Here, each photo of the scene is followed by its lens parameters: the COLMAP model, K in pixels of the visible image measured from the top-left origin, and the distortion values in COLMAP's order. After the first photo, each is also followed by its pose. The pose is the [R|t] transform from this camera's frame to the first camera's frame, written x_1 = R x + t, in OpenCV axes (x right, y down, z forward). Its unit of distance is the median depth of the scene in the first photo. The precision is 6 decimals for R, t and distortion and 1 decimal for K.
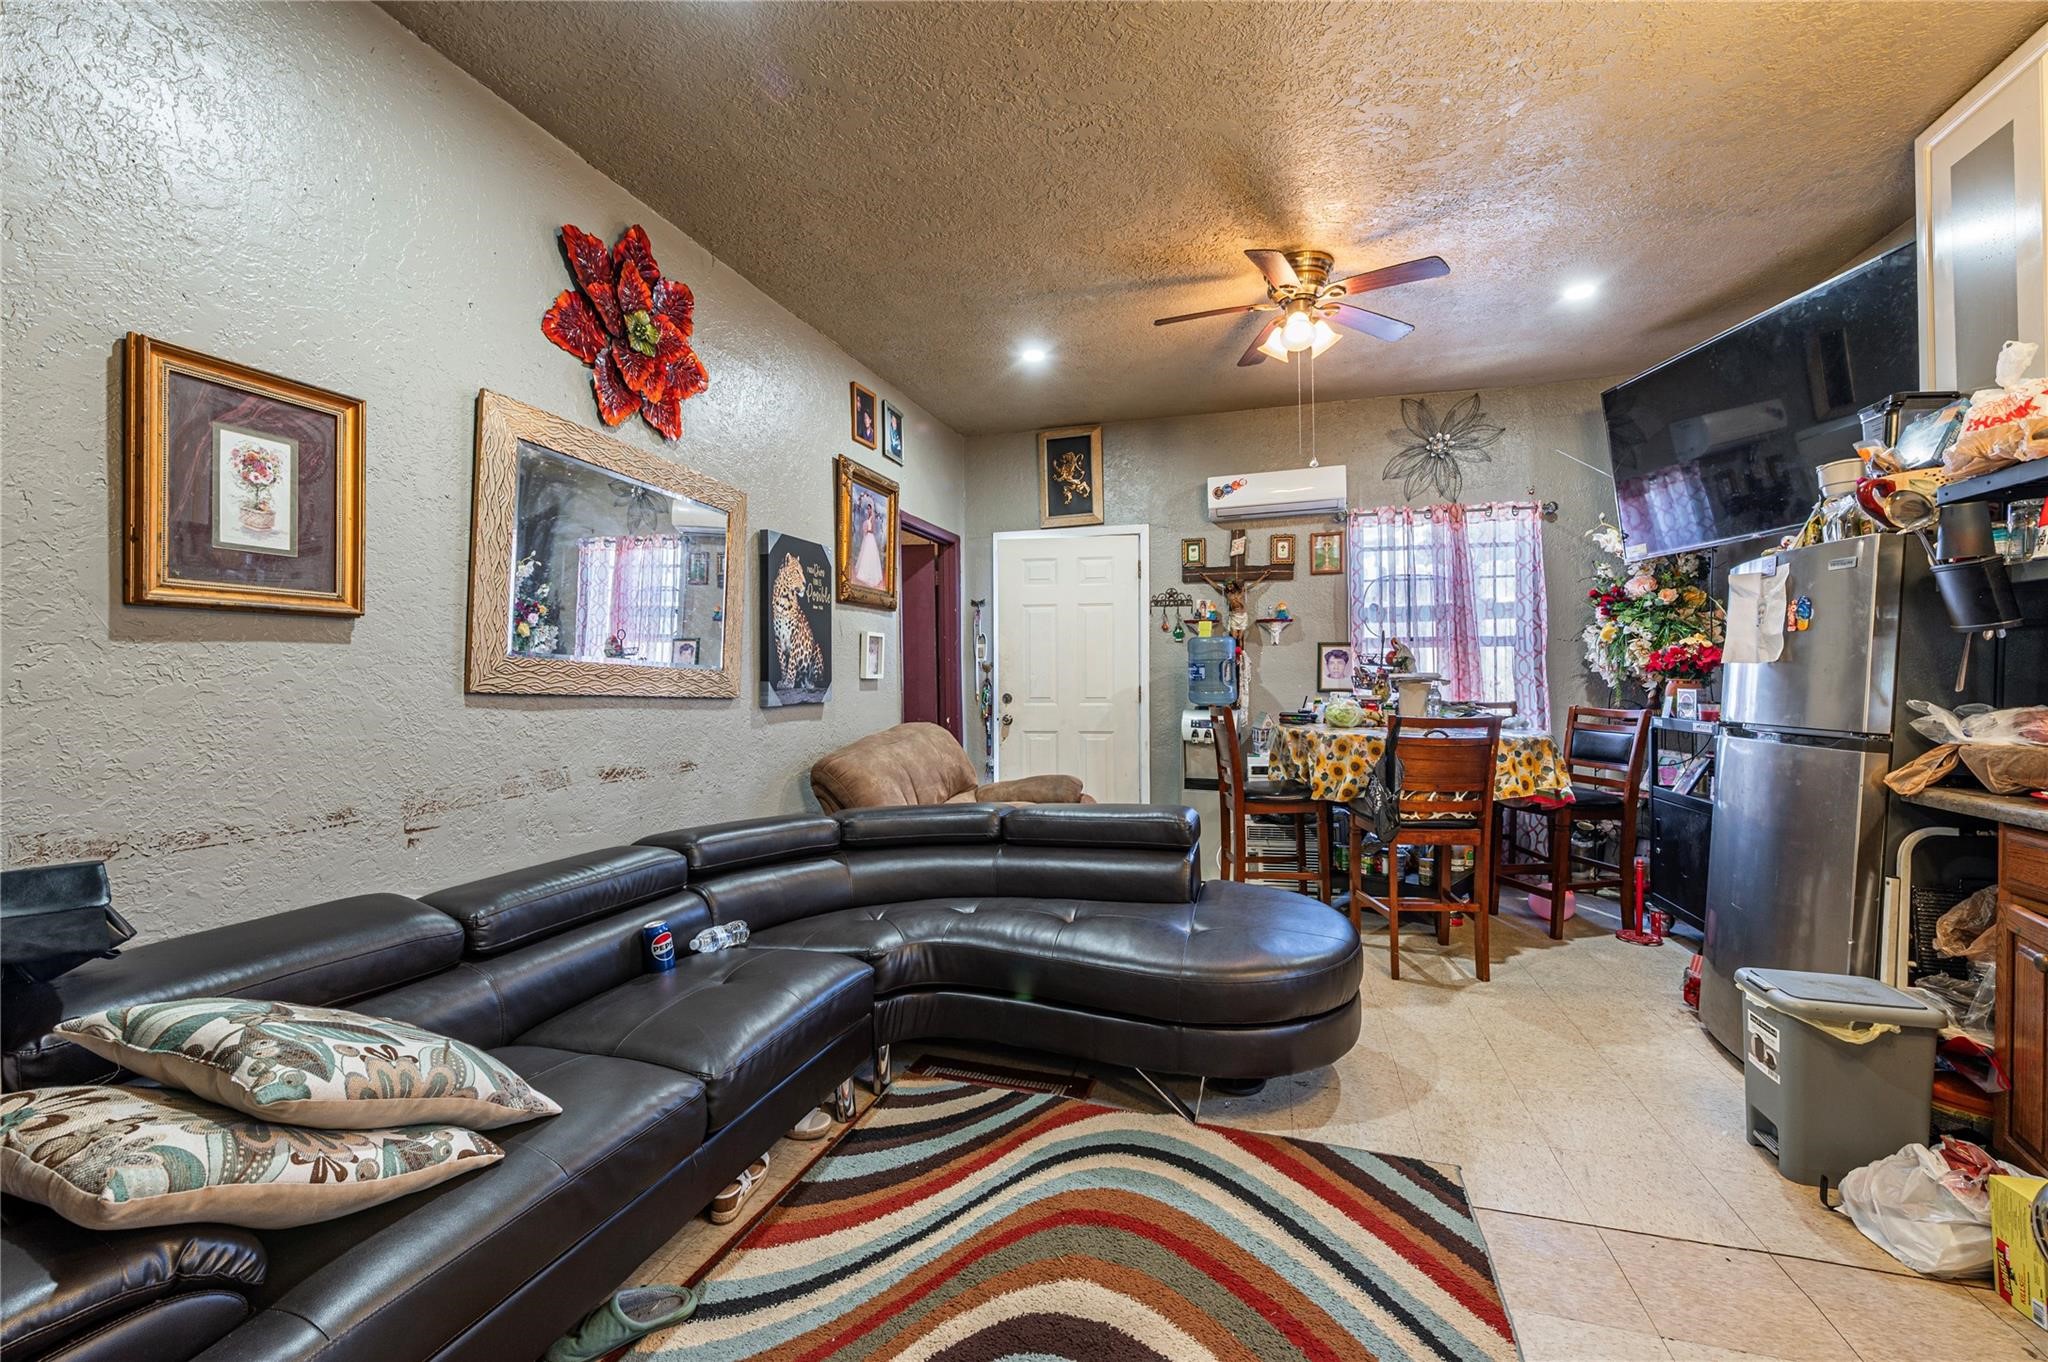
lens RADIAL K [[856.3, 0, 1026.1], [0, 856.3, 673.9], [0, 0, 1]] dist [-0.003825, -0.000432]
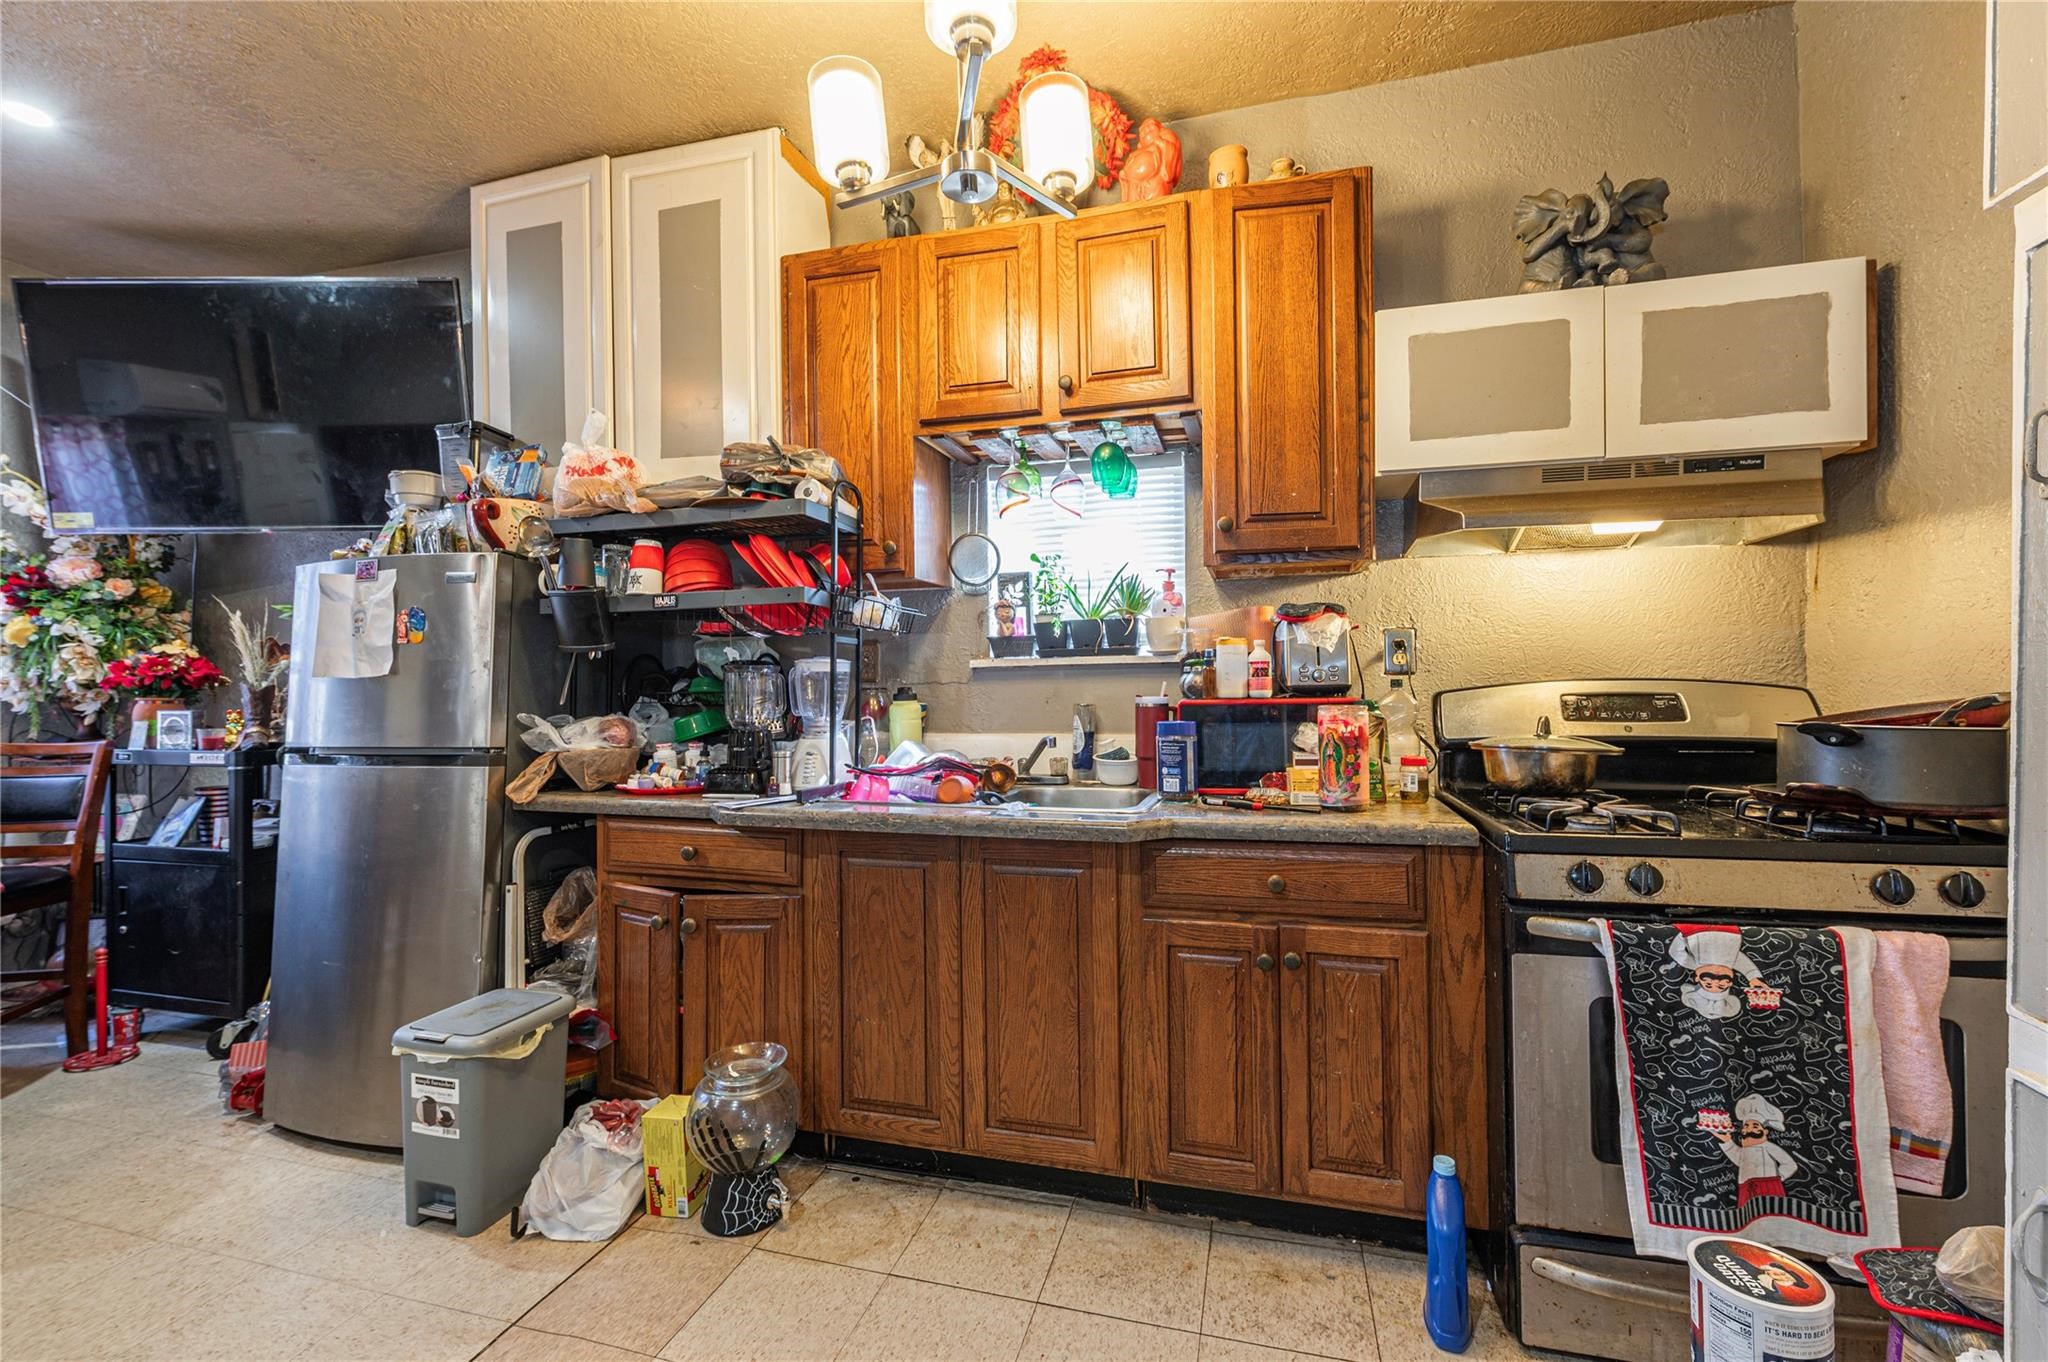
lens RADIAL K [[872.4, 0, 1020.2], [0, 872.4, 679.4], [0, 0, 1]] dist [0.000017, -0.000135]
pose [[-0.027667, 0.009633, 0.999571, -0.068388], [0.005721, 0.999939, -0.009478, 0.001810], [-0.999601, 0.005456, -0.027720, 0.401687]]
